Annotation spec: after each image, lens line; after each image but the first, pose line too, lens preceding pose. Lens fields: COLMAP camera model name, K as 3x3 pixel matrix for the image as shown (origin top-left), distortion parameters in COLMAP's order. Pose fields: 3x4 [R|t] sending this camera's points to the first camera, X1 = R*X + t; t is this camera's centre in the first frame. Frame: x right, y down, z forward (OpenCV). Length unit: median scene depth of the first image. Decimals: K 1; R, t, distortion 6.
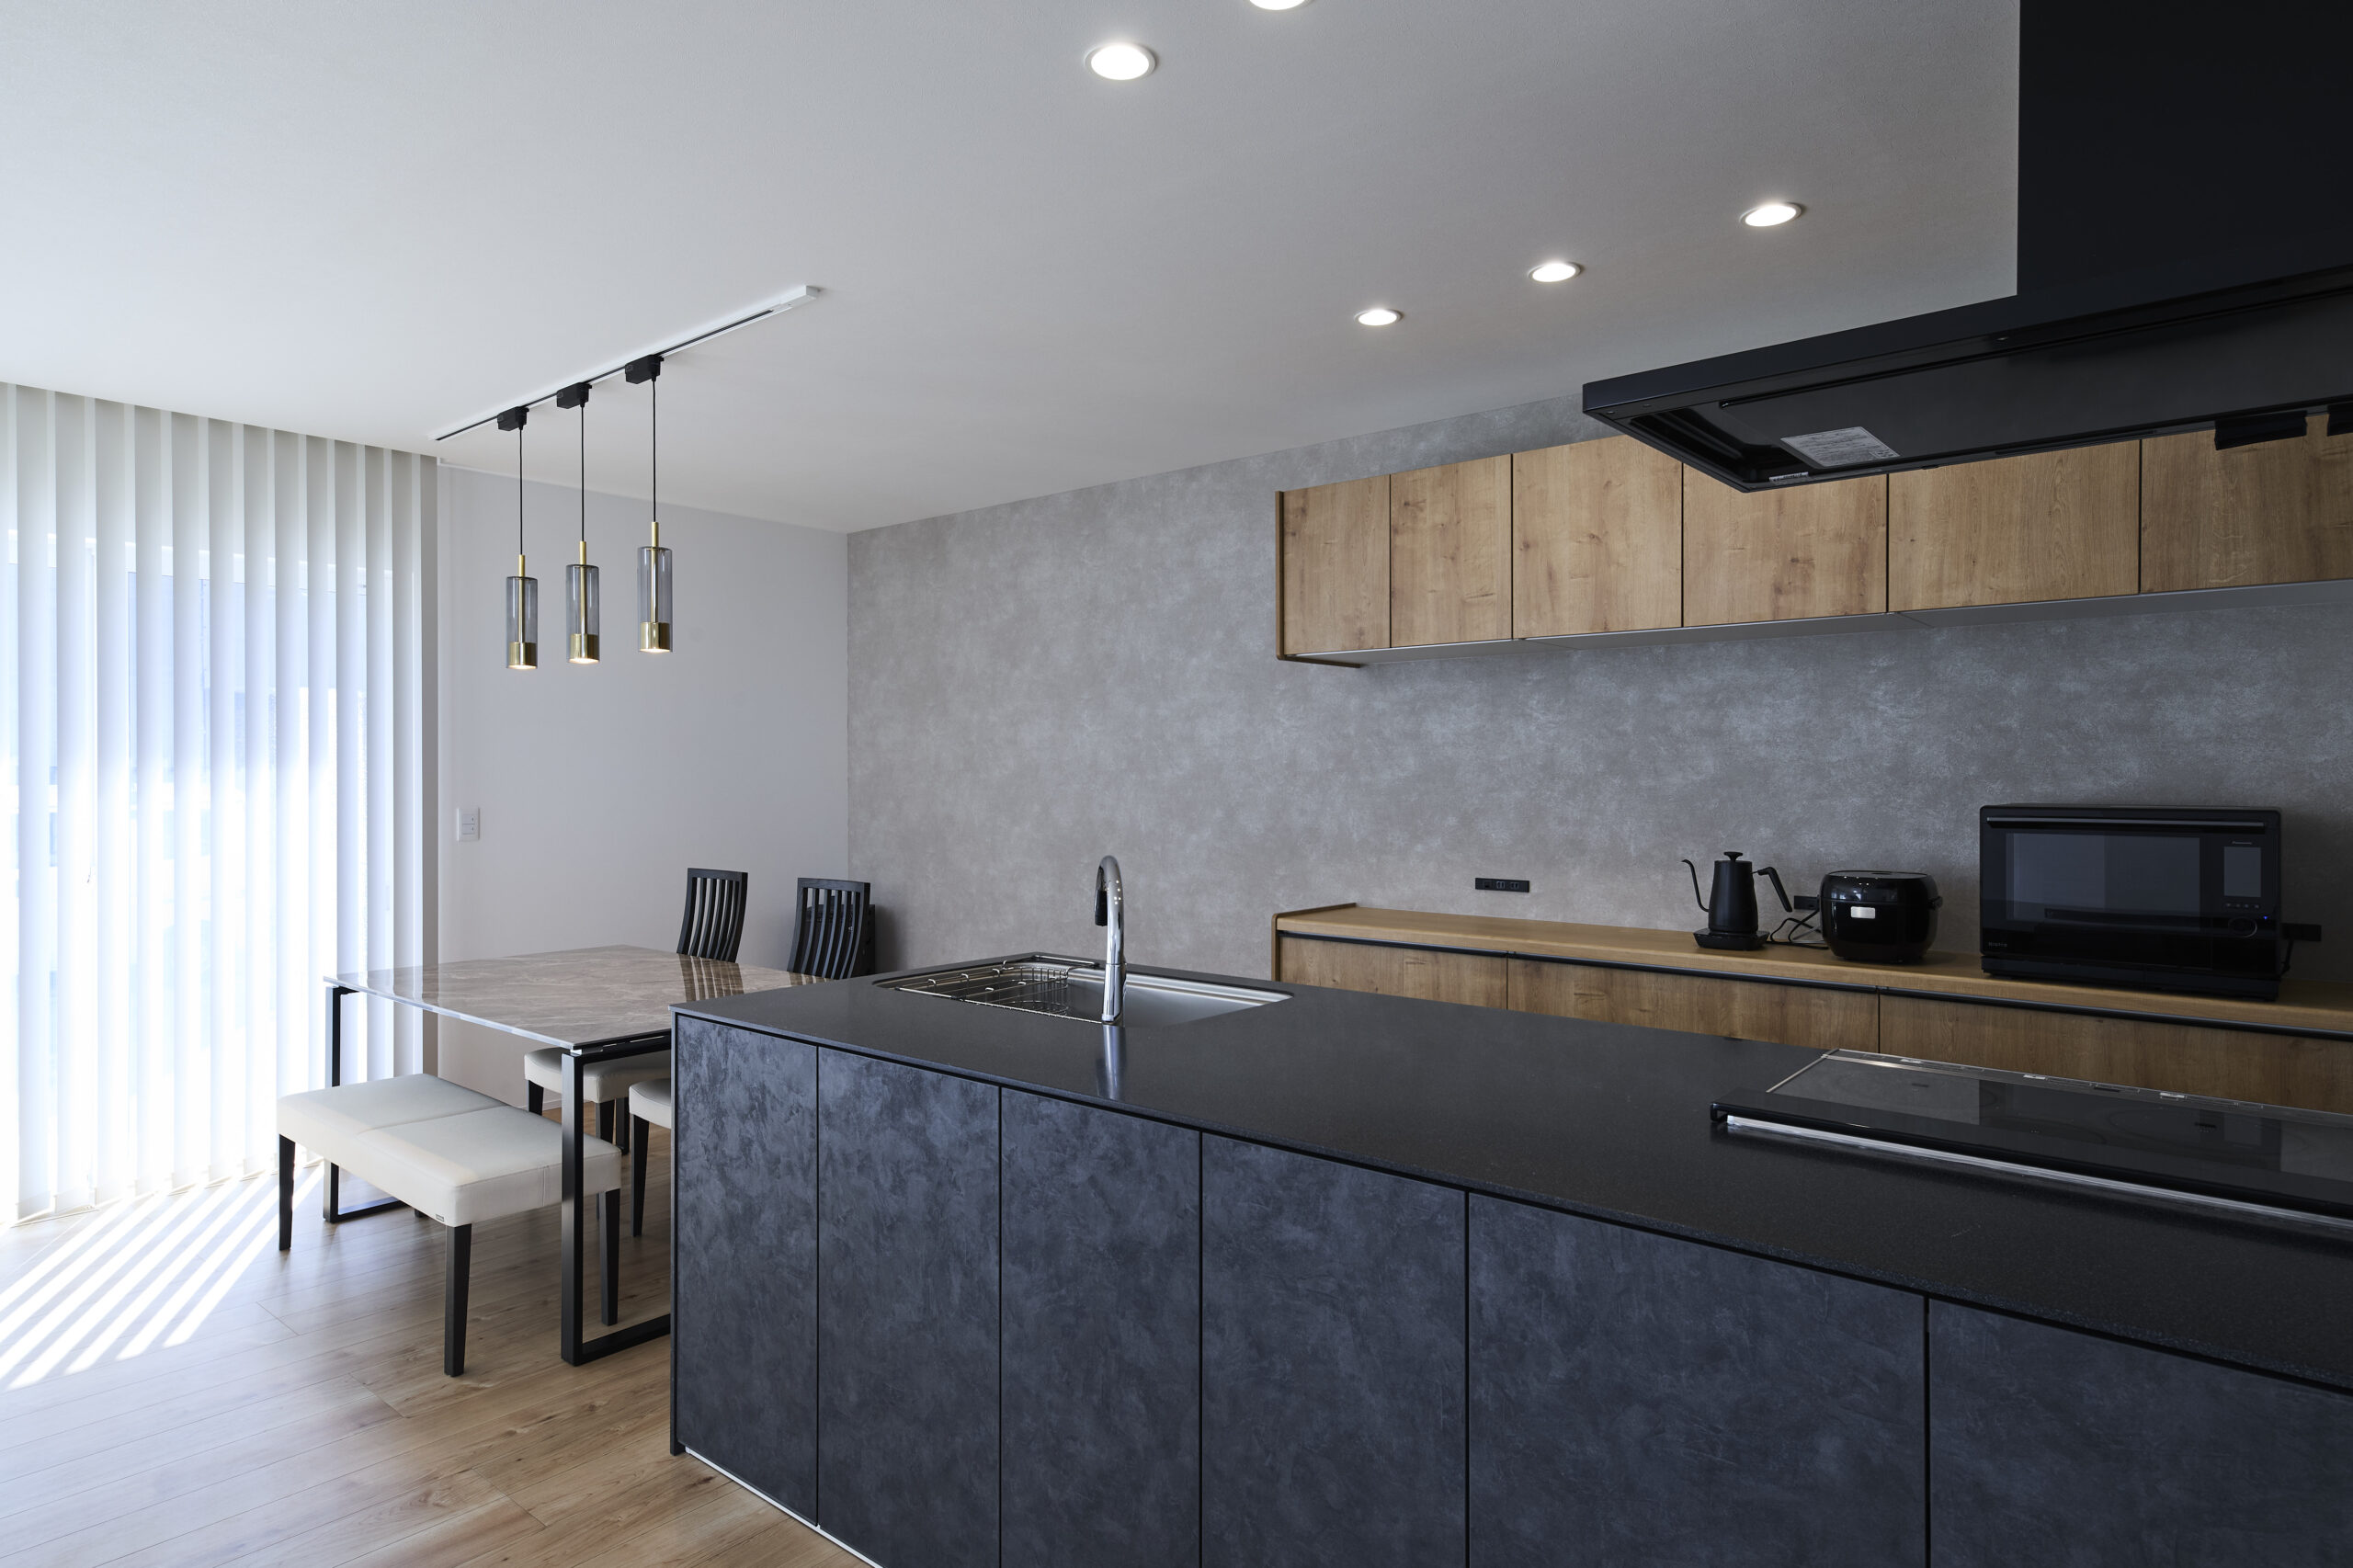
lens RADIAL K [[1318.0, 0, 1118.9], [0, 1318.0, 775.4], [0, 0, 1]] dist [0.001975, 0.000236]
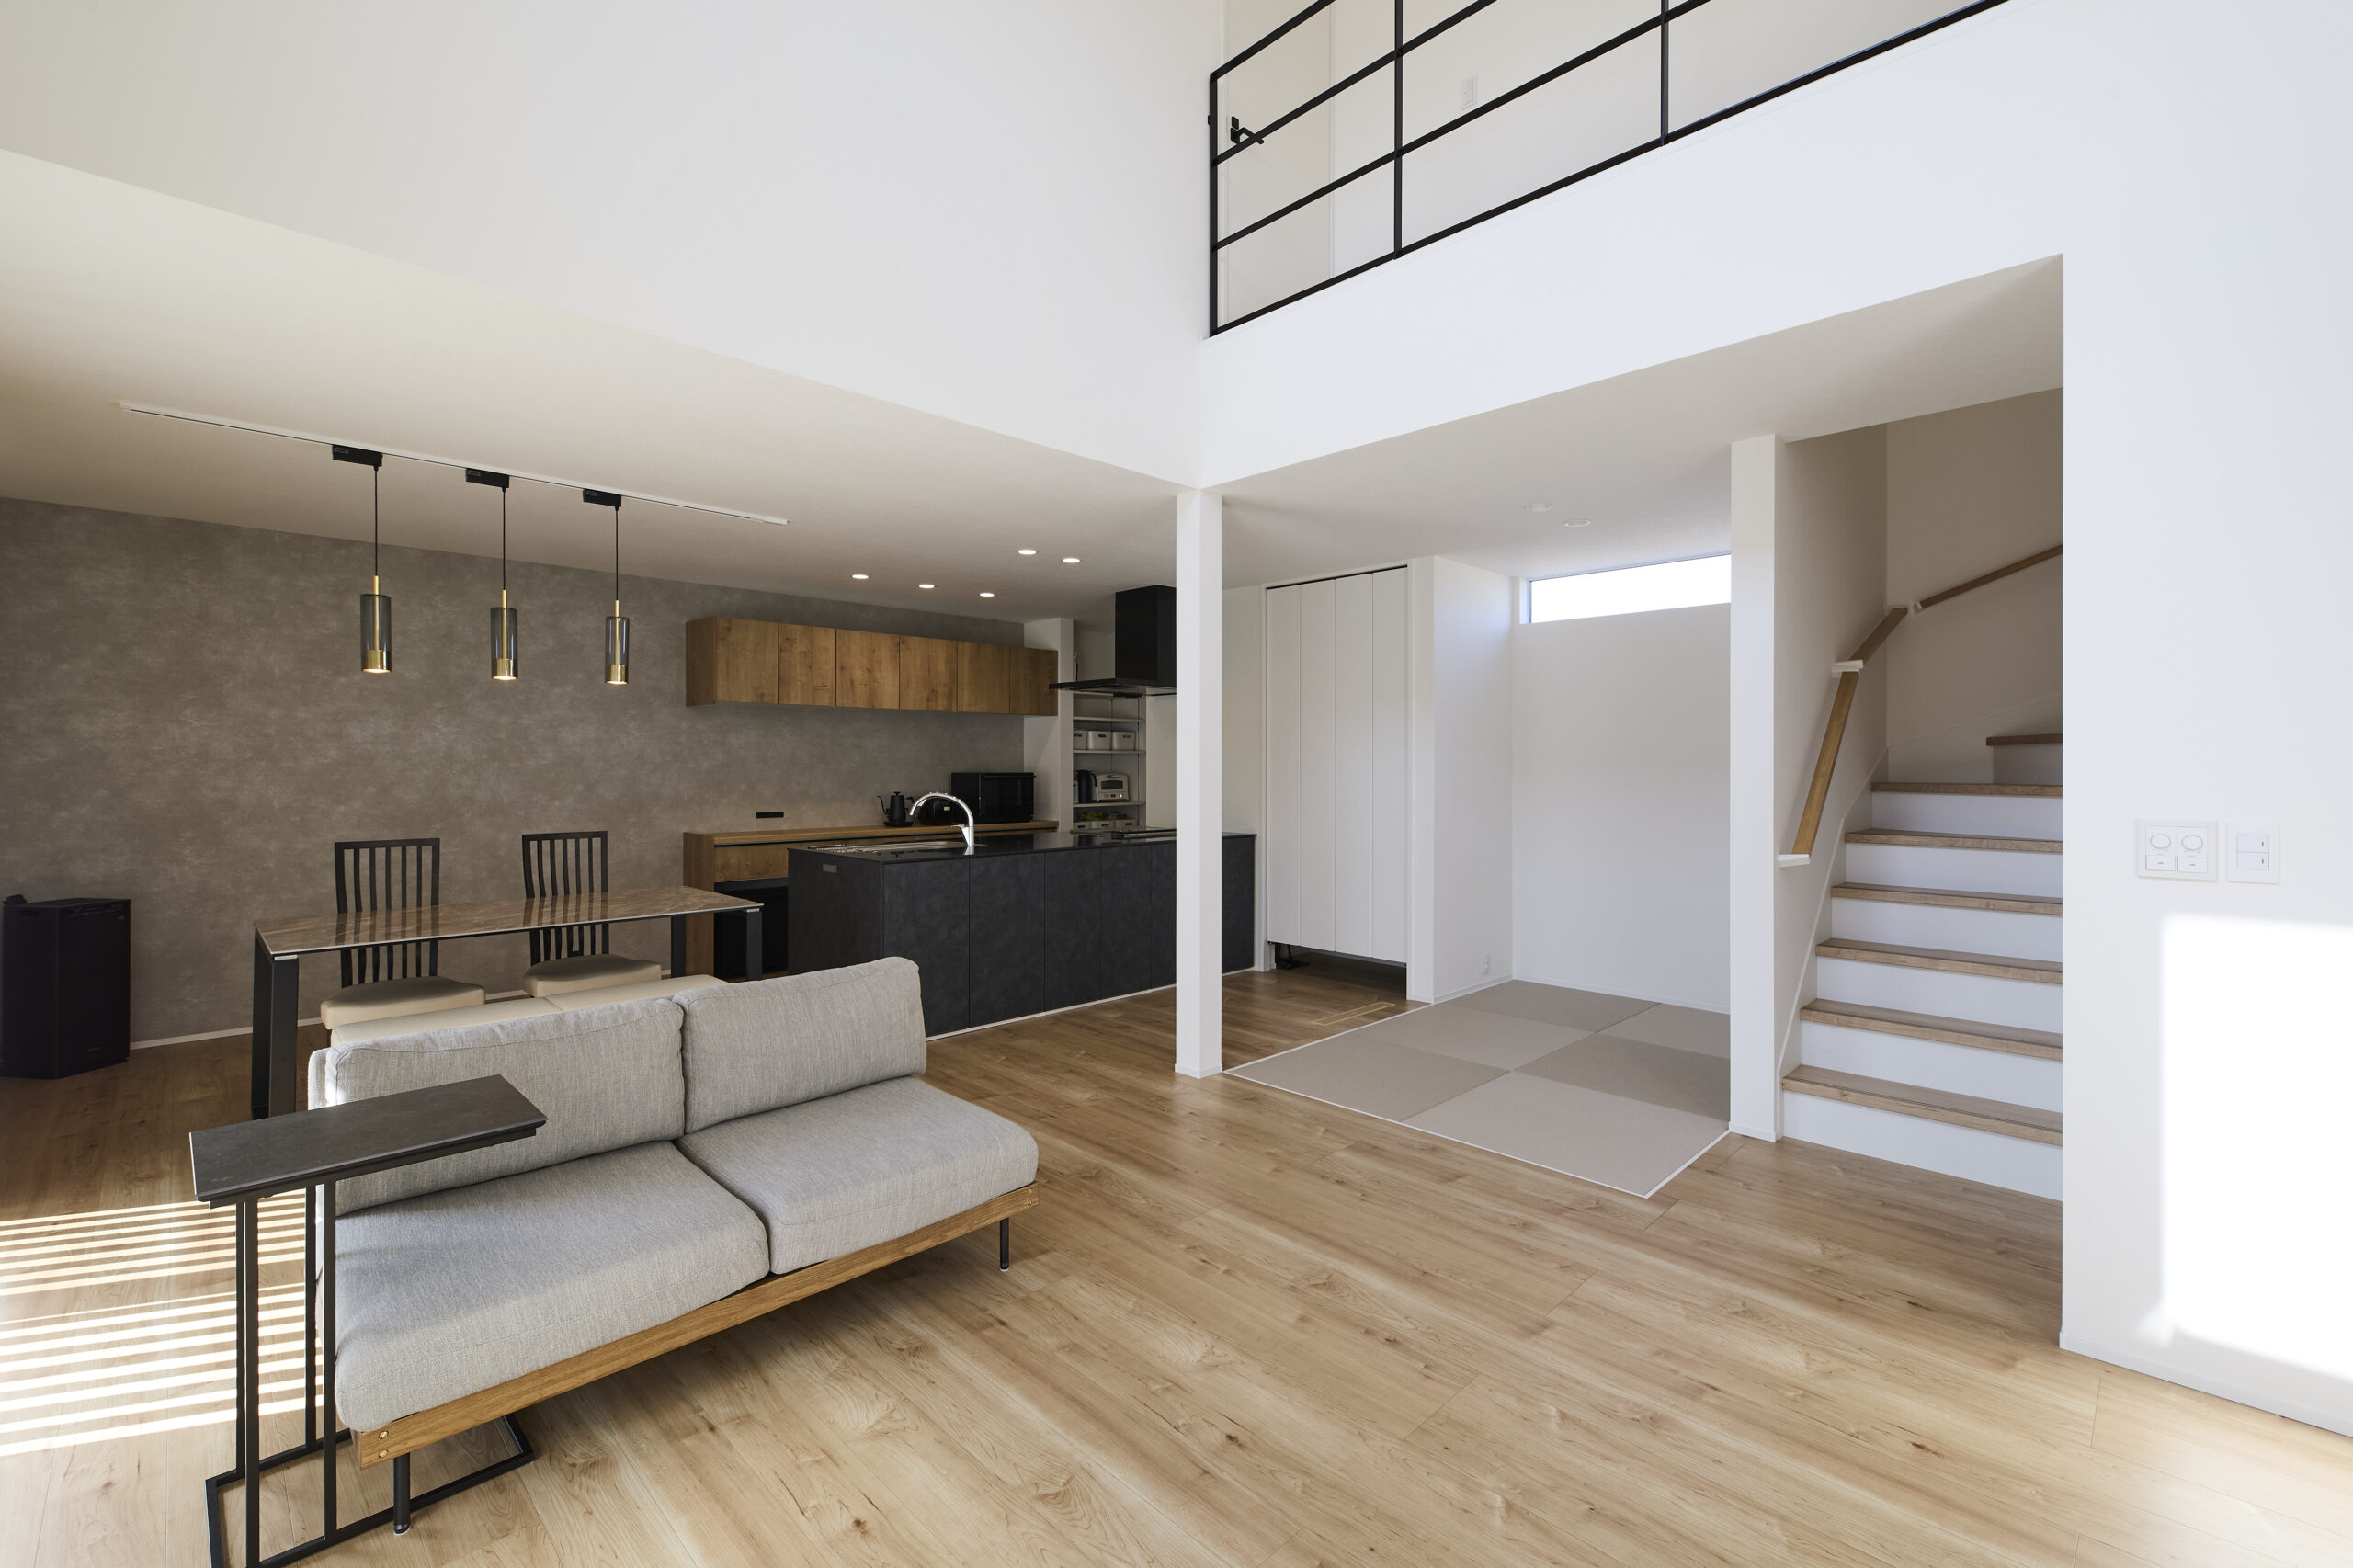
lens RADIAL K [[992.5, 0, 1163.6], [0, 992.5, 764.8], [0, 0, 1]] dist [-0.000563, -0.000093]
pose [[0.088983, 0.002581, 0.996030, -1.276909], [0.003249, 0.999991, -0.002881, 0.008480], [-0.996028, 0.003493, 0.088973, 0.222320]]
